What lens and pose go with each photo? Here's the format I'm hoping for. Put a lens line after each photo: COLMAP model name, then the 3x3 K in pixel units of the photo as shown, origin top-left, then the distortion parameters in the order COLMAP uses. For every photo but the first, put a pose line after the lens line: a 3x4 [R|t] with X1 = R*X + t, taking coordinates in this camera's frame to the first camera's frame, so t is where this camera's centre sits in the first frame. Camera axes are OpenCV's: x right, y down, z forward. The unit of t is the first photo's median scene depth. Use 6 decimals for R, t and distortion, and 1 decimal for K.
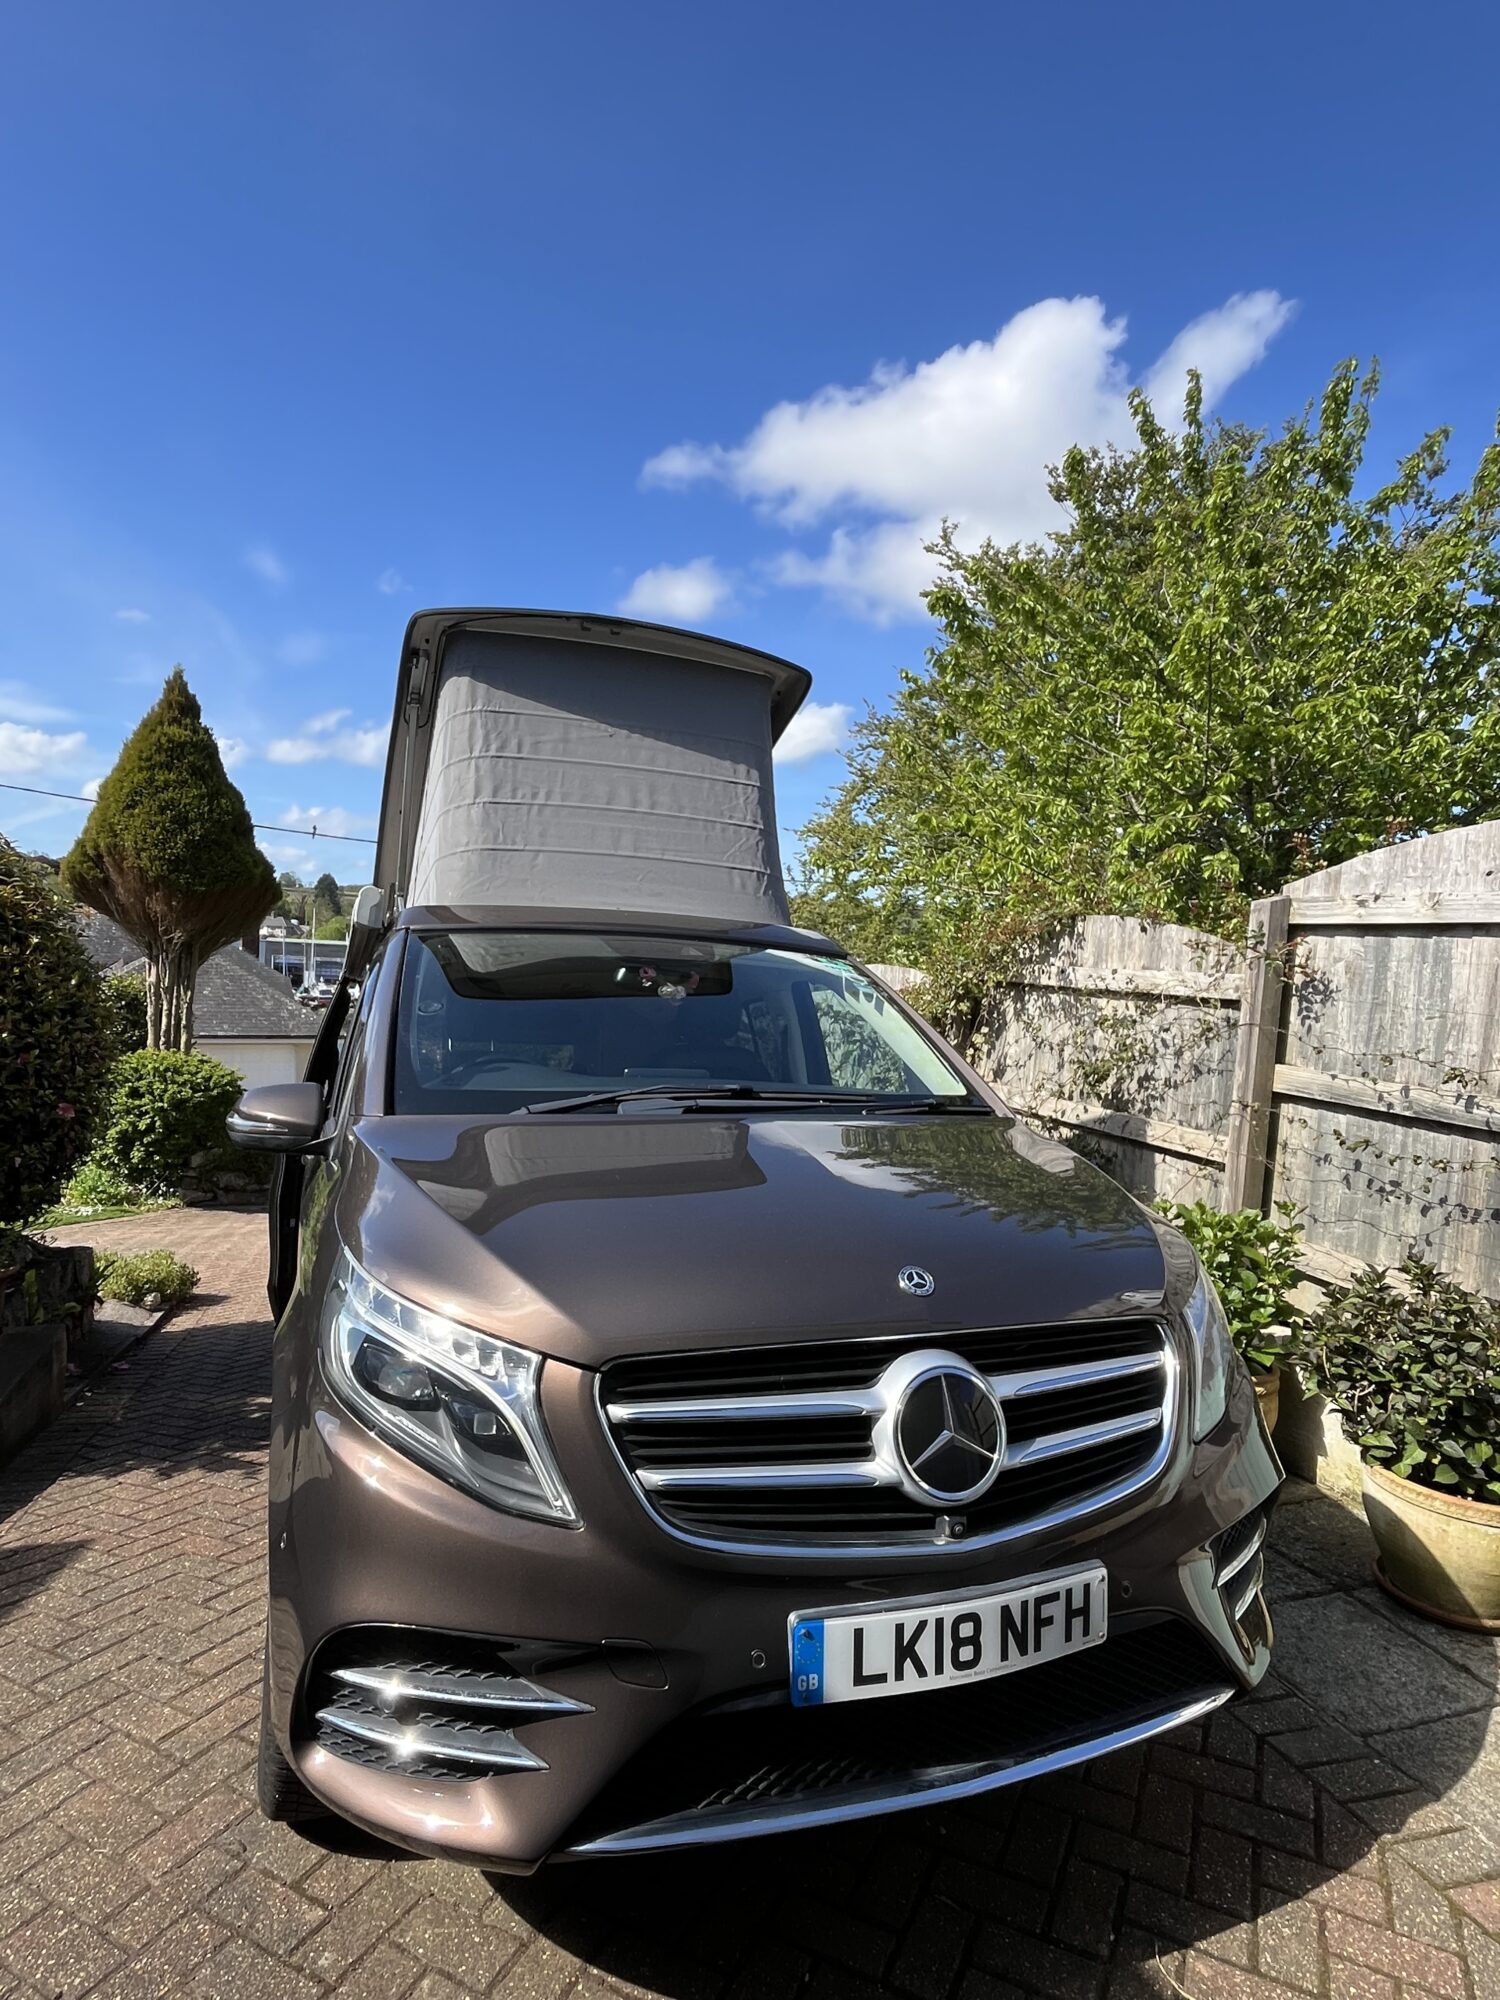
lens RADIAL K [[1072.5, 0, 745.7], [0, 1072.5, 999.0], [0, 0, 1]] dist [-0.002436, 0.002241]
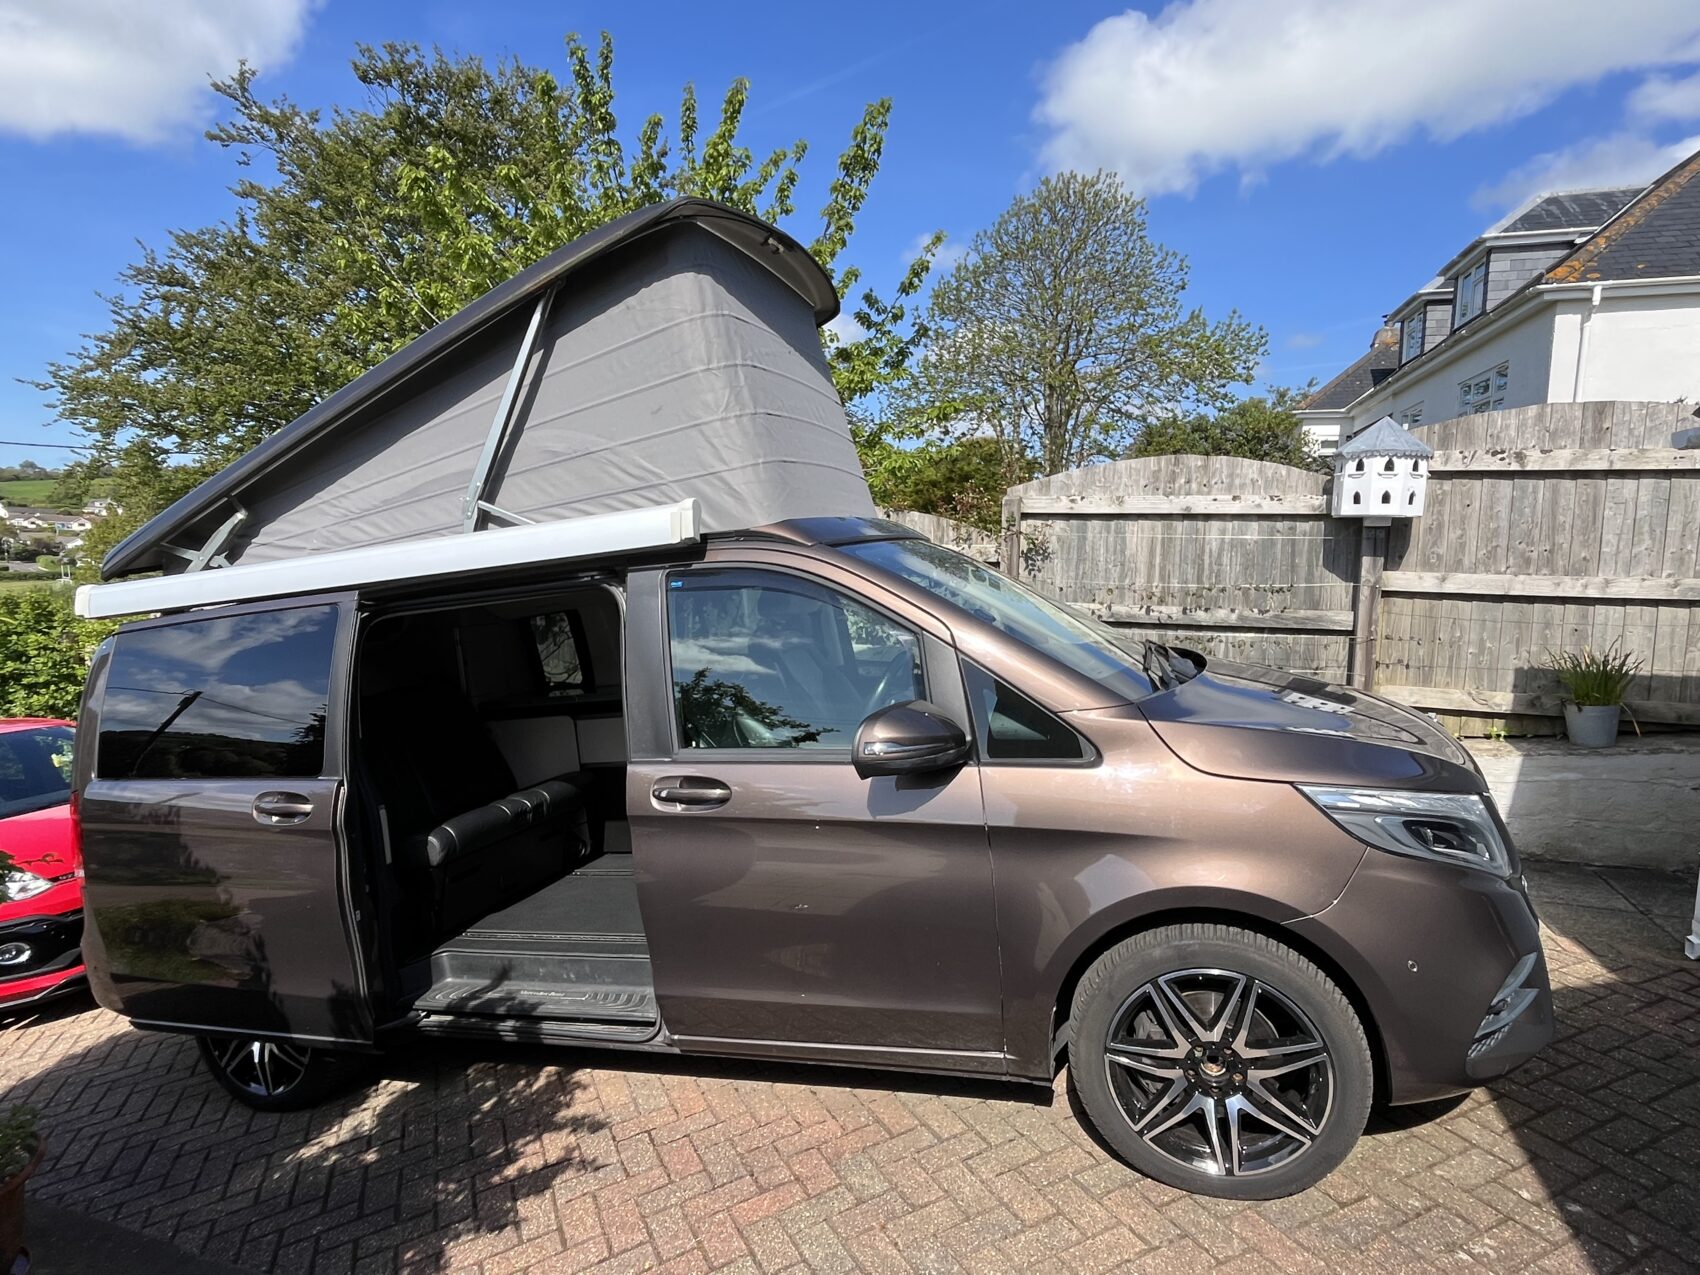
lens RADIAL K [[911.6, 0, 850.2], [0, 911.6, 638.1], [0, 0, 1]] dist [-0.002436, 0.002241]
pose [[0.633400, -0.125580, 0.763566, -0.882330], [0.054117, 0.991517, 0.118178, -0.071237], [-0.771930, -0.033532, 0.634823, 0.385460]]
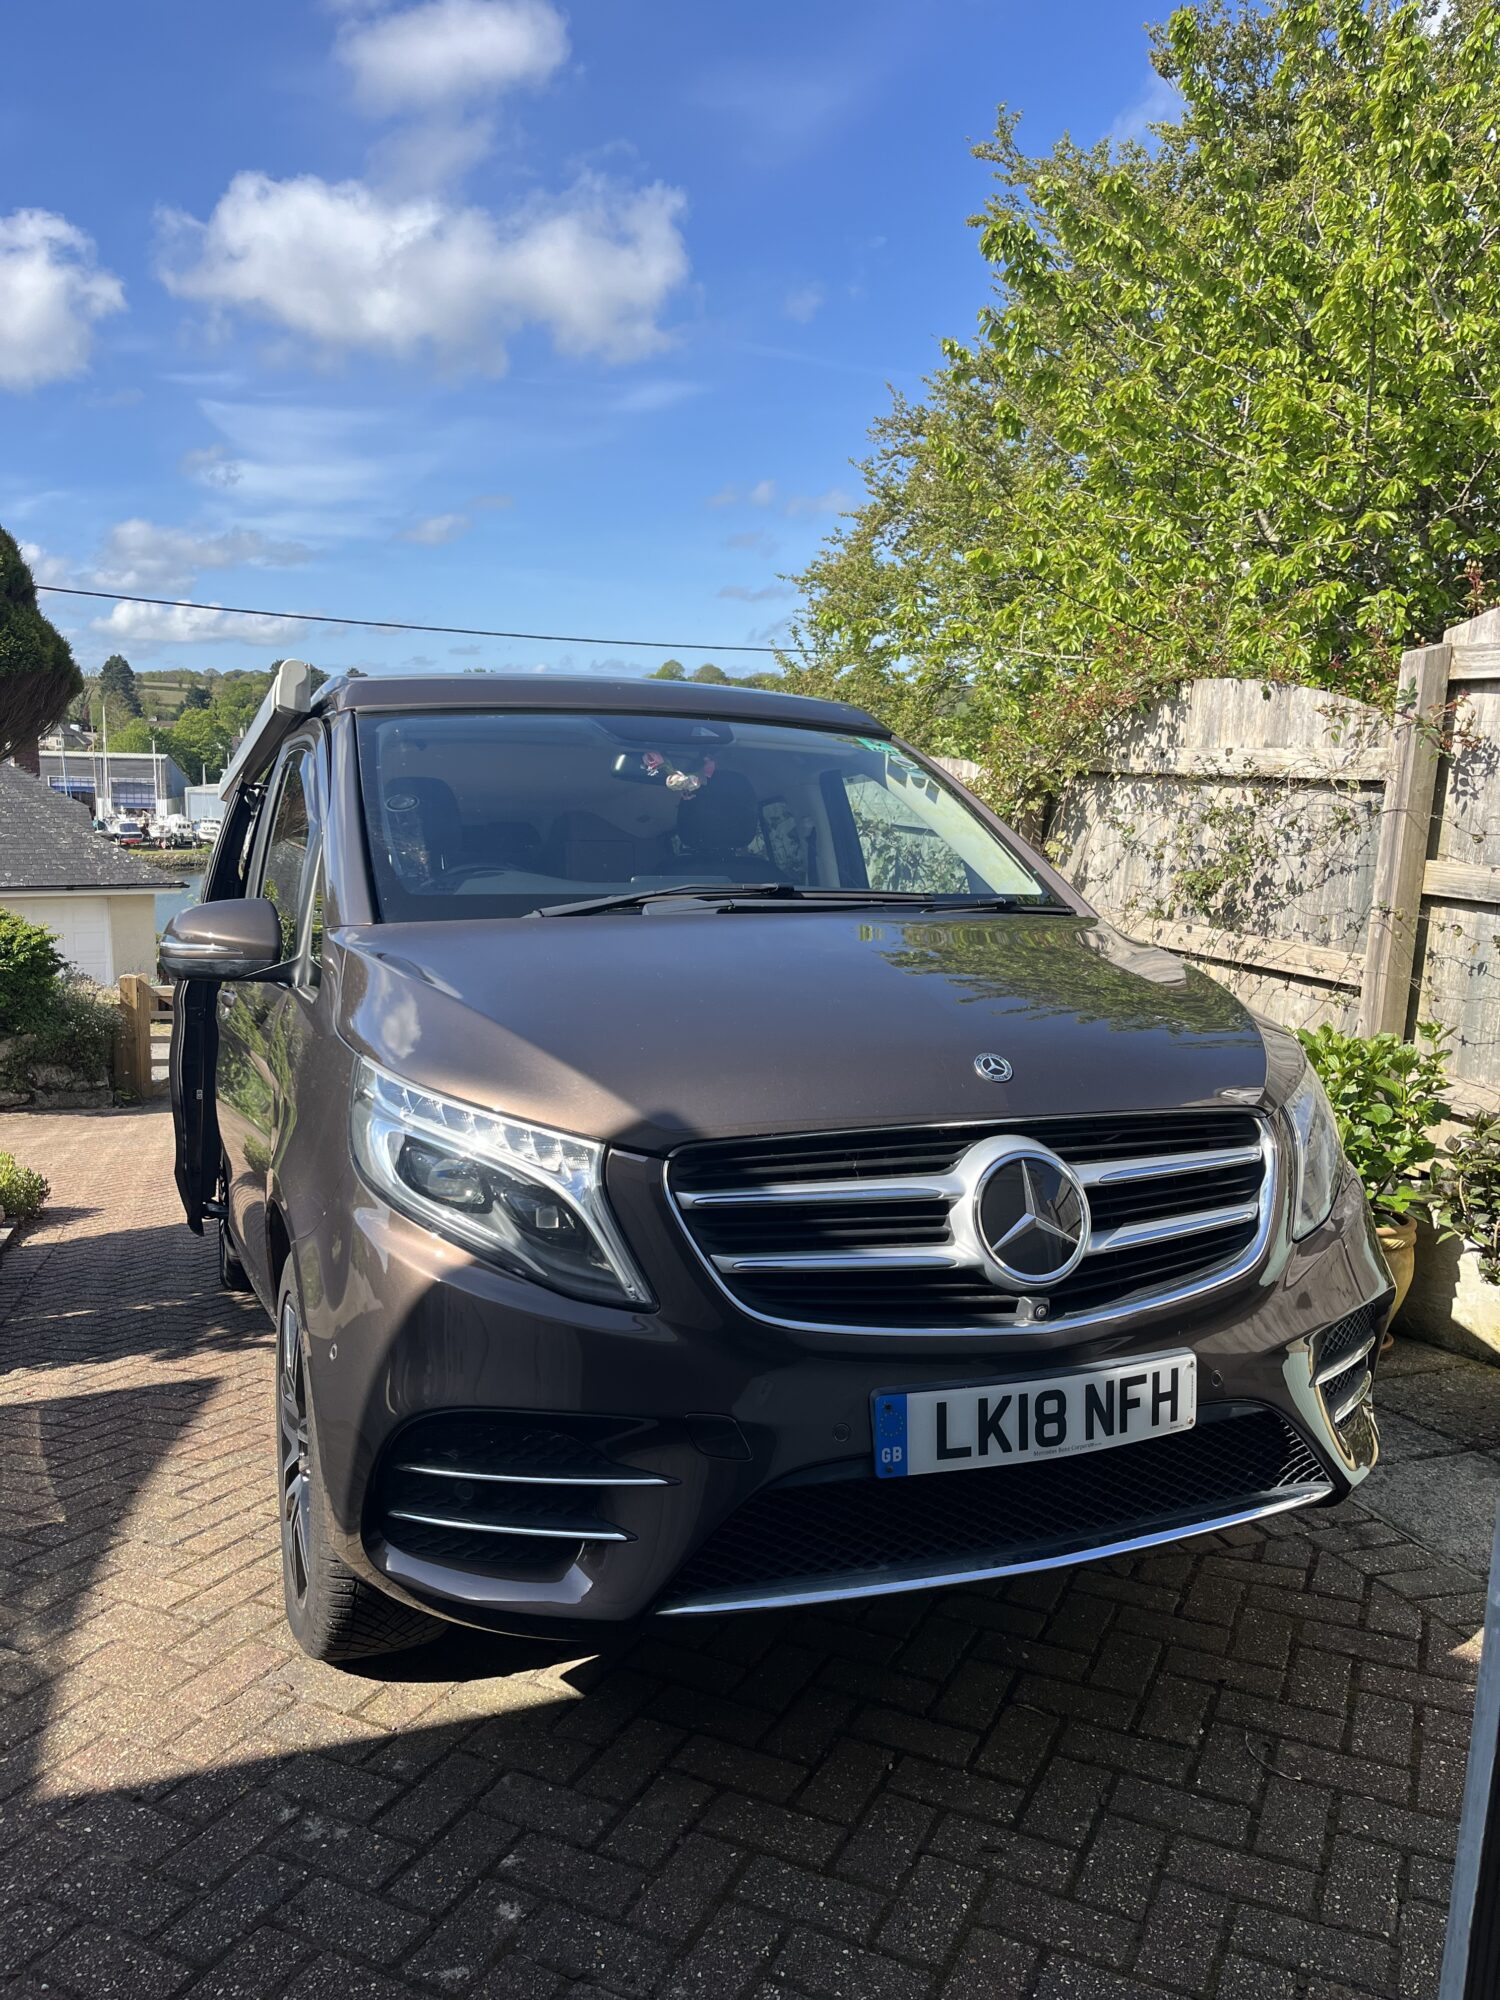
lens RADIAL K [[1493.2, 0, 749.7], [0, 1493.2, 995.4], [0, 0, 1]] dist [0.041843, -0.037084]
pose [[0.999508, -0.027940, 0.014269, -0.035605], [0.026119, 0.993031, 0.114923, 0.023785], [-0.017380, -0.114494, 0.993272, -0.142633]]
